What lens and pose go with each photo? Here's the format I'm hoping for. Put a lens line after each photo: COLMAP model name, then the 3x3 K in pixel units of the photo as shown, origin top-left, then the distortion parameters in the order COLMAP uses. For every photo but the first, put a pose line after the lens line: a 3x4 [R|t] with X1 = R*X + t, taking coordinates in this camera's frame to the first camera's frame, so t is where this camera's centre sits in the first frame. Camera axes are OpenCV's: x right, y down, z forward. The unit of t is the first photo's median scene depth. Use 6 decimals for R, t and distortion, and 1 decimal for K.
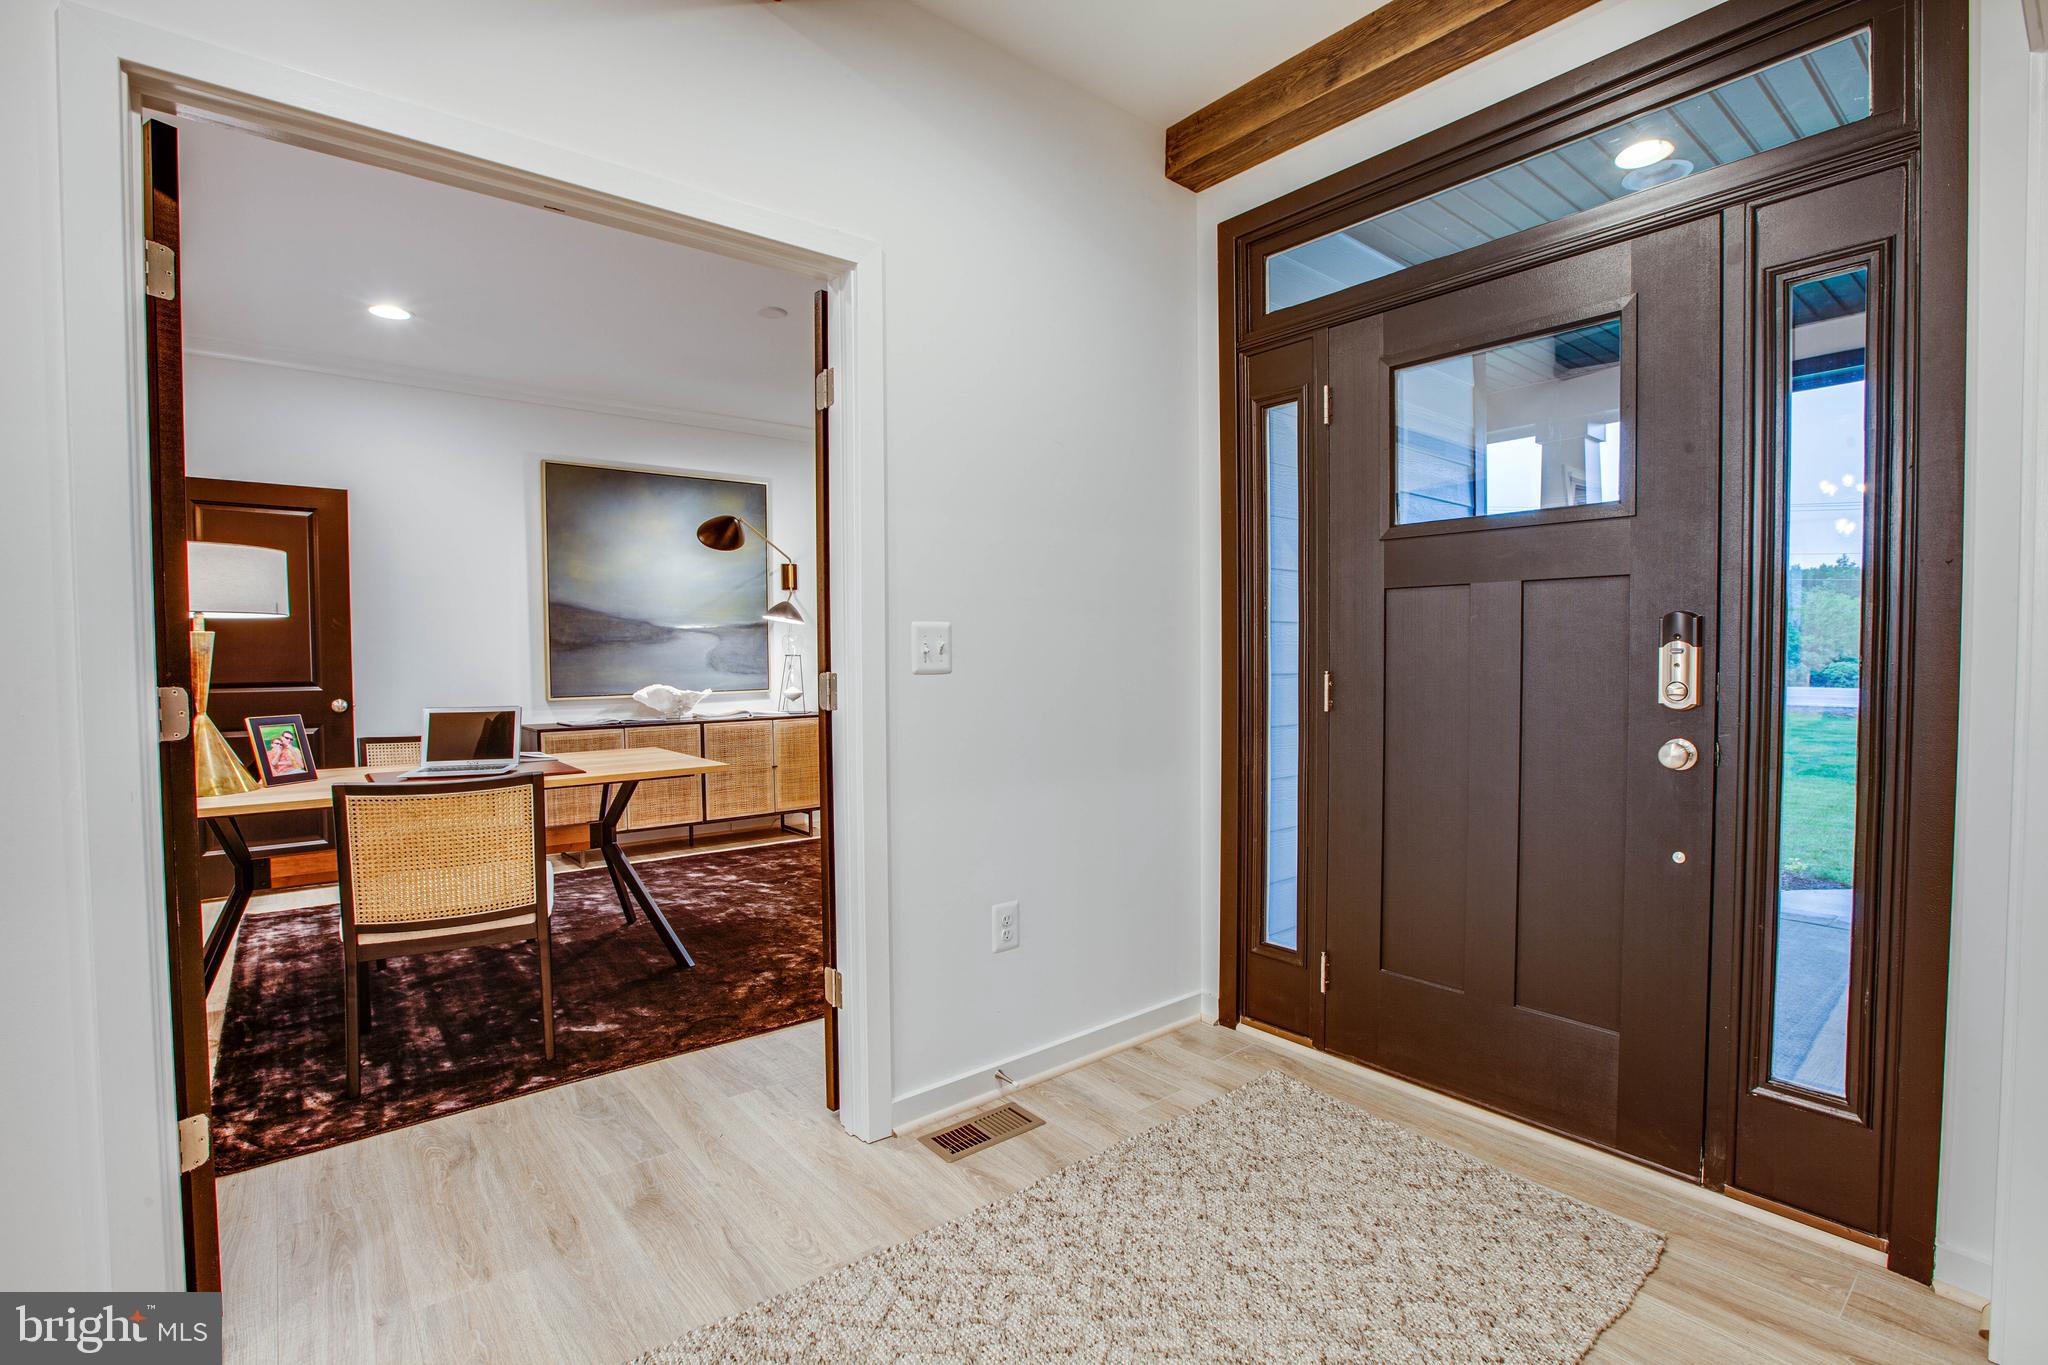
lens RADIAL K [[933.4, 0, 1018.4], [0, 933.4, 688.6], [0, 0, 1]] dist [-0.041295, 0.007793]
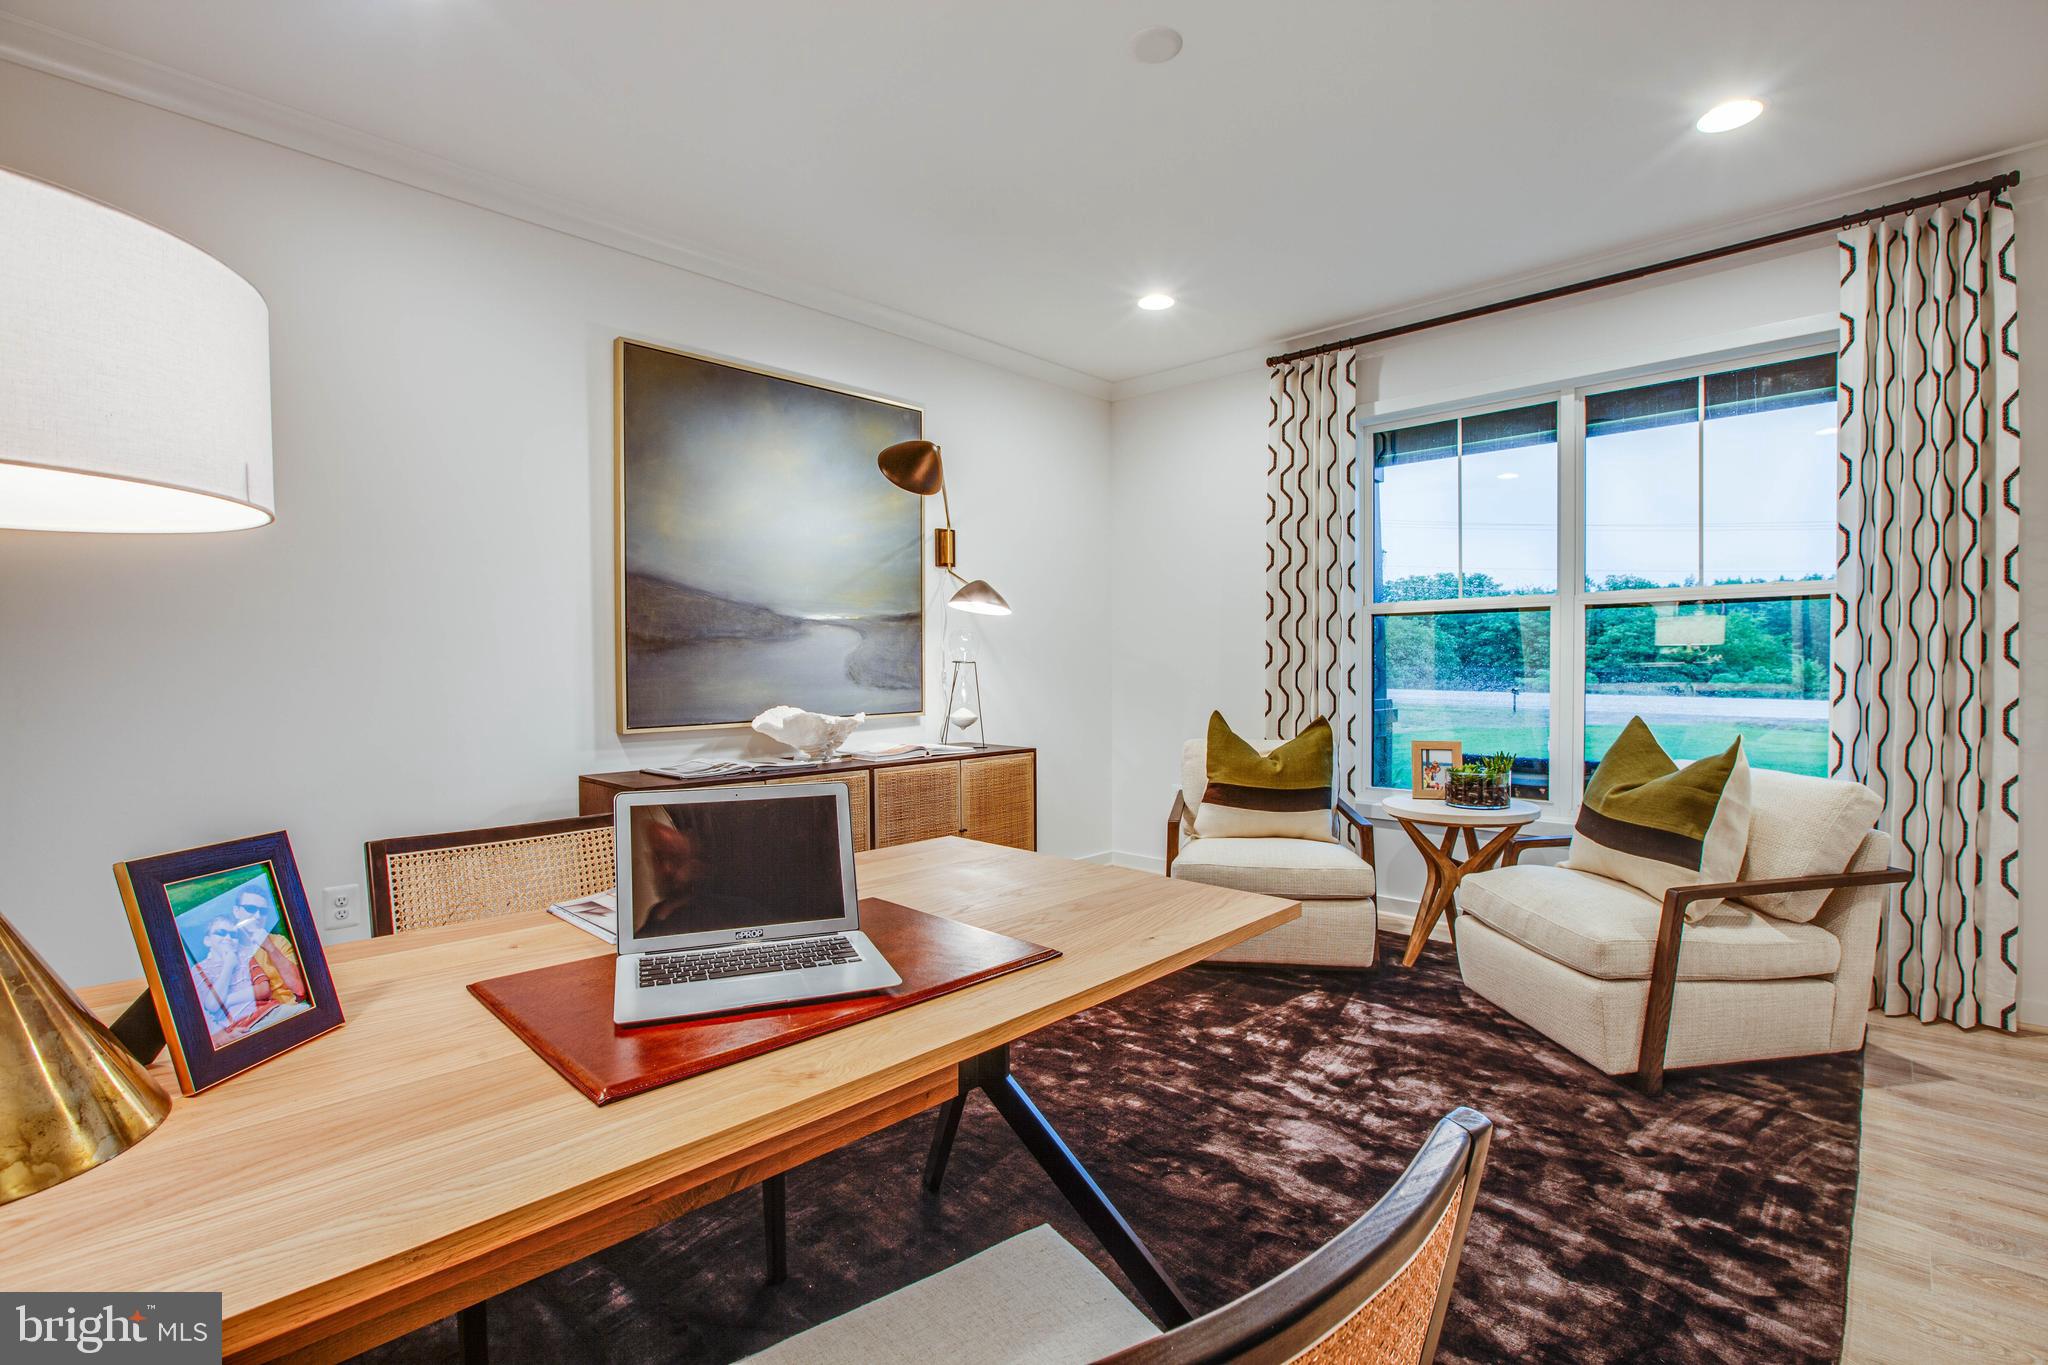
lens RADIAL K [[933.4, 0, 1045.1], [0, 933.4, 668.0], [0, 0, 1]] dist [-0.041295, 0.007793]
pose [[0.989453, 0.001314, 0.144851, -0.377776], [0.003653, 0.999414, -0.034021, -0.010134], [-0.144811, 0.034191, 0.988868, 0.423870]]
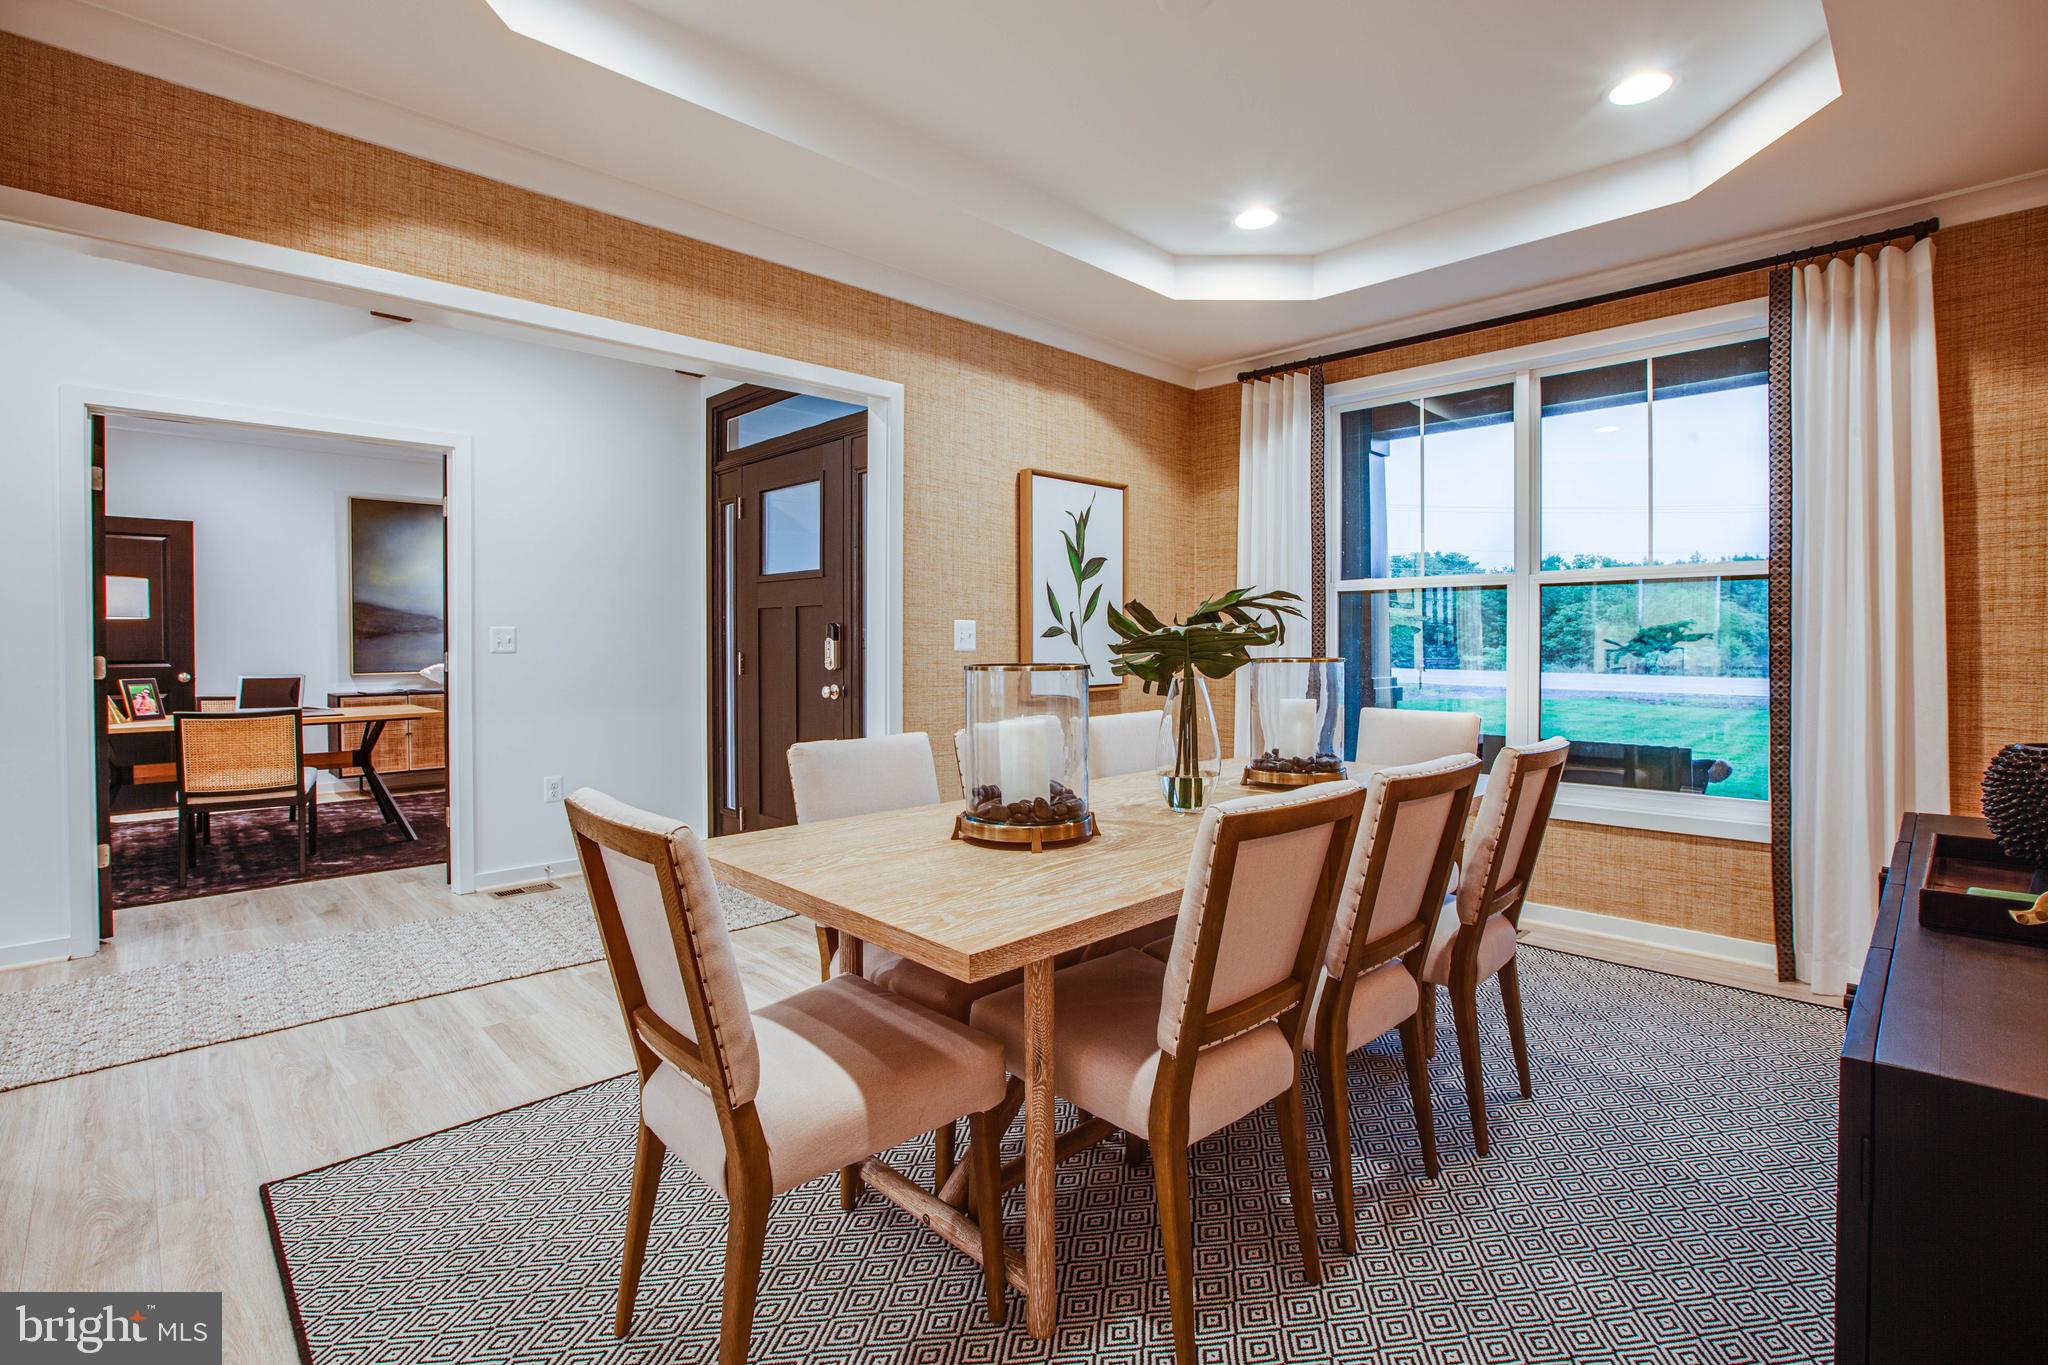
lens RADIAL K [[933.4, 0, 1006.4], [0, 933.4, 654.5], [0, 0, 1]] dist [-0.041295, 0.007793]
pose [[0.995917, 0.003186, 0.090221, 0.371561], [-0.001164, 0.999747, -0.022455, 0.013574], [-0.090270, 0.022258, 0.995669, -0.478158]]
